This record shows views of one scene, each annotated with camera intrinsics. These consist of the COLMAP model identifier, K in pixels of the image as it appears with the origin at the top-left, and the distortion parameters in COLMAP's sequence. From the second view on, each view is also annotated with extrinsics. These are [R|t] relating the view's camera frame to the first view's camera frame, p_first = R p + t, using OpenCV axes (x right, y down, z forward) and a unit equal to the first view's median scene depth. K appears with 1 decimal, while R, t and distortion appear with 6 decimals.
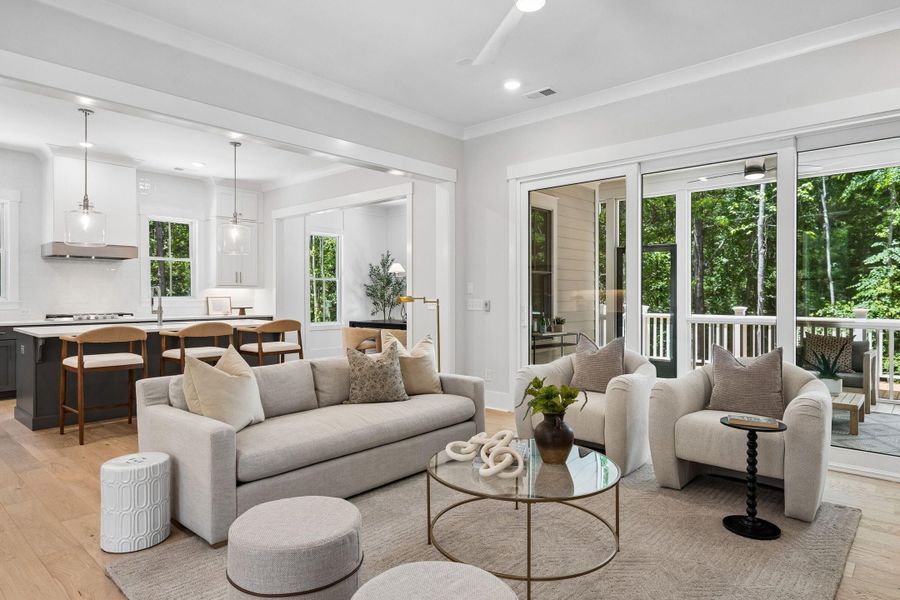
lens RADIAL K [[531.7, 0, 450.0], [0, 531.7, 300.0], [0, 0, 1]] dist [0.009153, 0.001048]
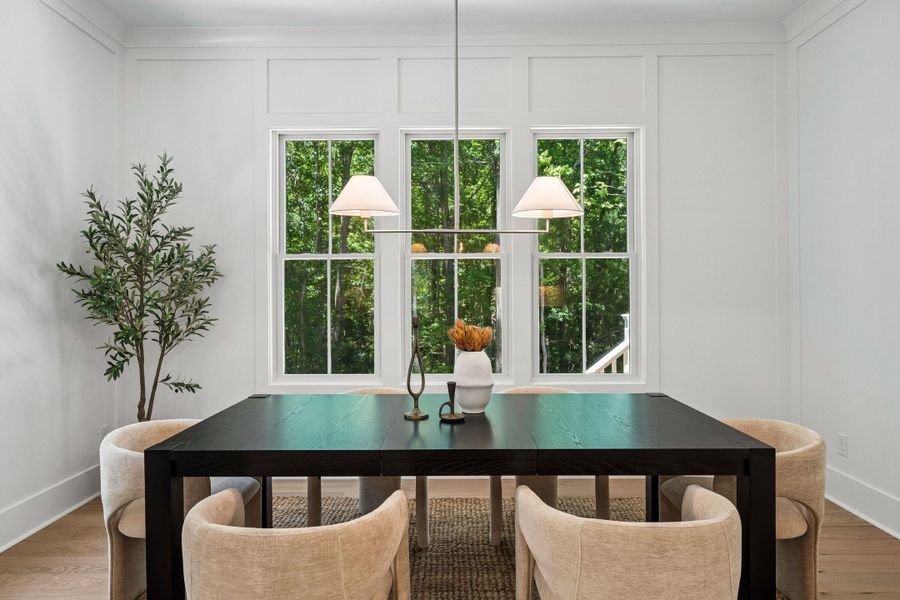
lens RADIAL K [[541.8, 0, 450.1], [0, 541.8, 291.7], [0, 0, 1]] dist [0.005483, 0.000150]
pose [[0.744558, -0.000317, 0.667557, -0.257964], [0.007821, 0.999935, -0.008249, -0.015551], [-0.667512, 0.011363, 0.744513, 0.856076]]
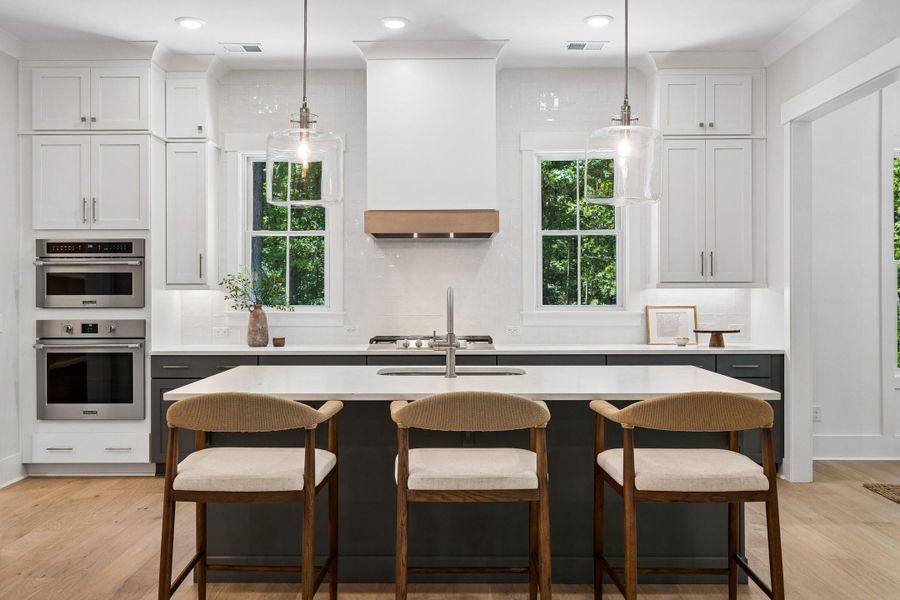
lens RADIAL K [[787.5, 0, 444.1], [0, 787.5, 296.3], [0, 0, 1]] dist [0.005658, 0.004788]
pose [[0.666567, -0.000091, -0.745445, -0.046862], [-0.005264, 0.999974, -0.004828, -0.010810], [0.745426, 0.007142, 0.666550, 0.397748]]
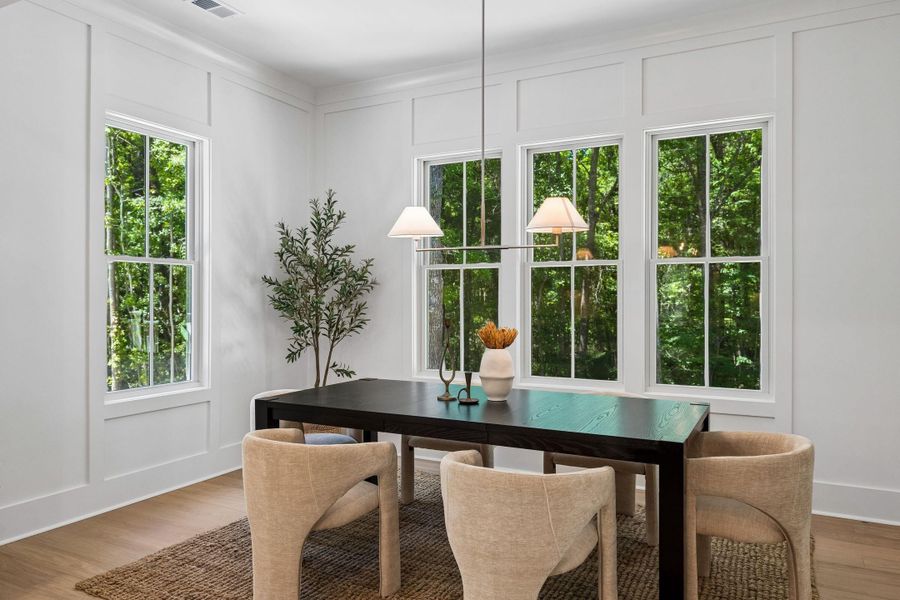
lens RADIAL K [[618.1, 0, 453.8], [0, 618.1, 296.2], [0, 0, 1]] dist [-0.000168, 0.002342]
pose [[0.966026, 0.003654, 0.258418, -0.187053], [-0.000482, 0.999924, -0.012338, -0.014293], [-0.258443, 0.011794, 0.965954, 0.703163]]
